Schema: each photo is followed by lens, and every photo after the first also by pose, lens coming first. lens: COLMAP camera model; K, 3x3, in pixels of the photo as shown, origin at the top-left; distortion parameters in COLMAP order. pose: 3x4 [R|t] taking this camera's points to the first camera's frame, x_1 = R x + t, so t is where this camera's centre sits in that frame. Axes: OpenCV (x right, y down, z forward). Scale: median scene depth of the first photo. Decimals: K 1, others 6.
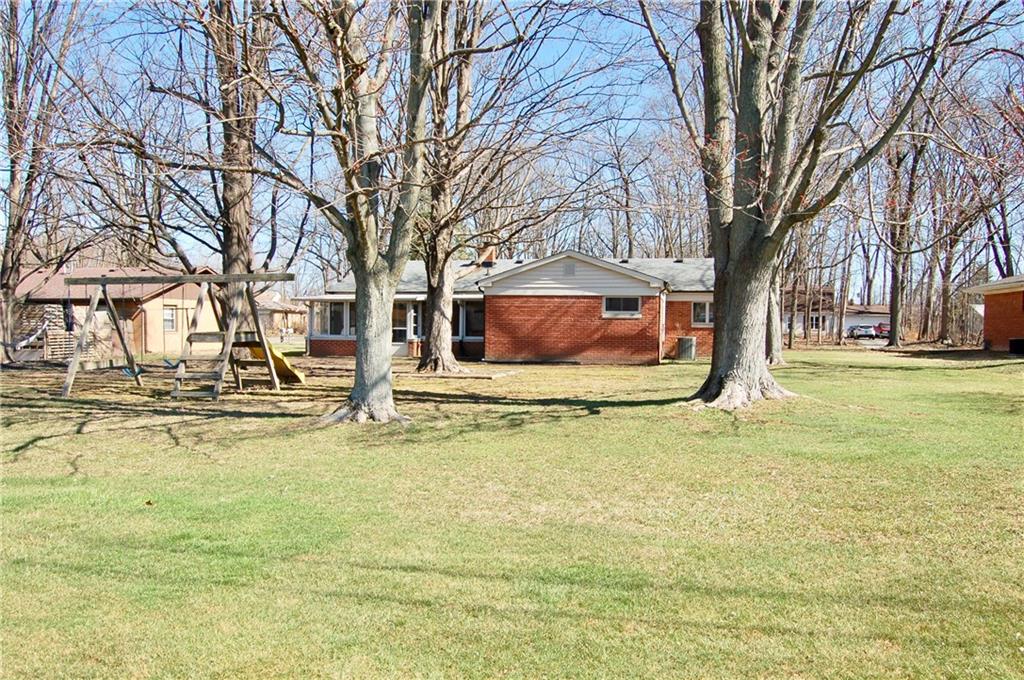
lens RADIAL K [[797.1, 0, 511.7], [0, 797.1, 341.8], [0, 0, 1]] dist [-0.091245, 0.028856]
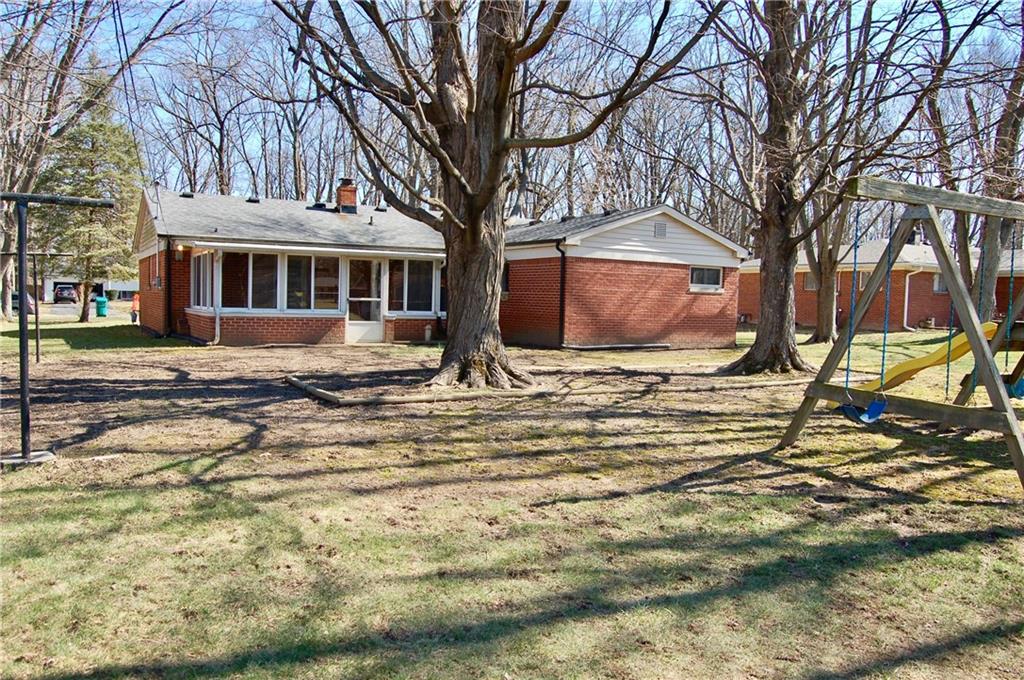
lens RADIAL K [[797.1, 0, 512.4], [0, 797.1, 340.5], [0, 0, 1]] dist [-0.091245, 0.028856]
pose [[0.782637, -0.016128, 0.622269, -1.120674], [-0.006295, 0.999408, 0.033820, -0.014310], [-0.622446, -0.030387, 0.782072, 0.994186]]
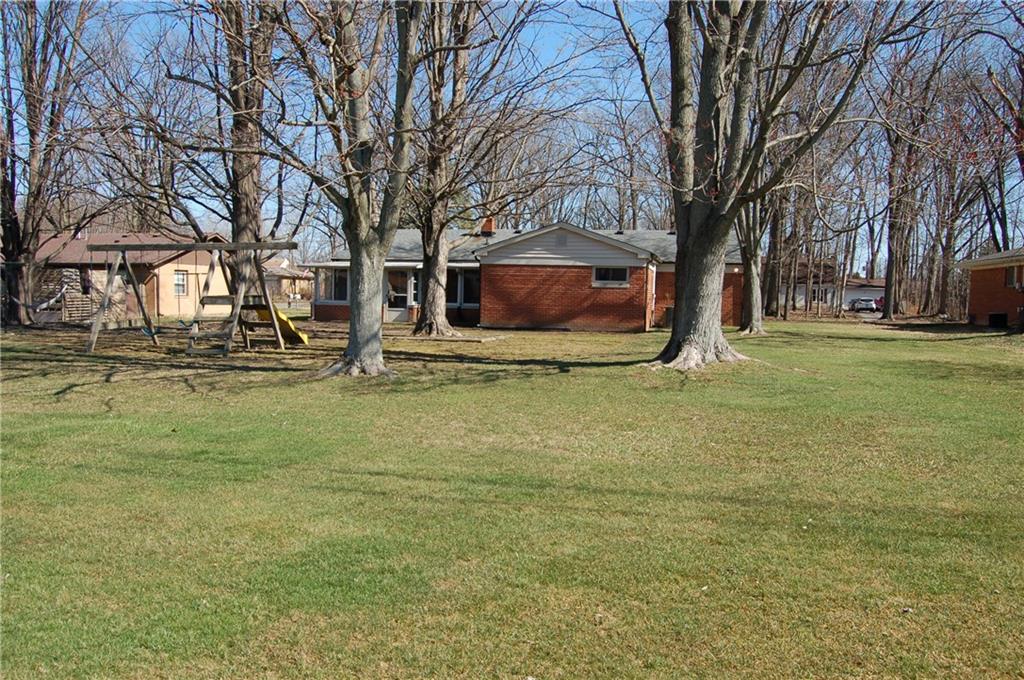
lens RADIAL K [[797.1, 0, 510.8], [0, 797.1, 343.9], [0, 0, 1]] dist [-0.091245, 0.028856]
pose [[0.999861, 0.012982, -0.010452, 0.039140], [-0.012533, 0.999042, 0.041930, 0.004537], [0.010986, -0.041793, 0.999066, -0.111321]]
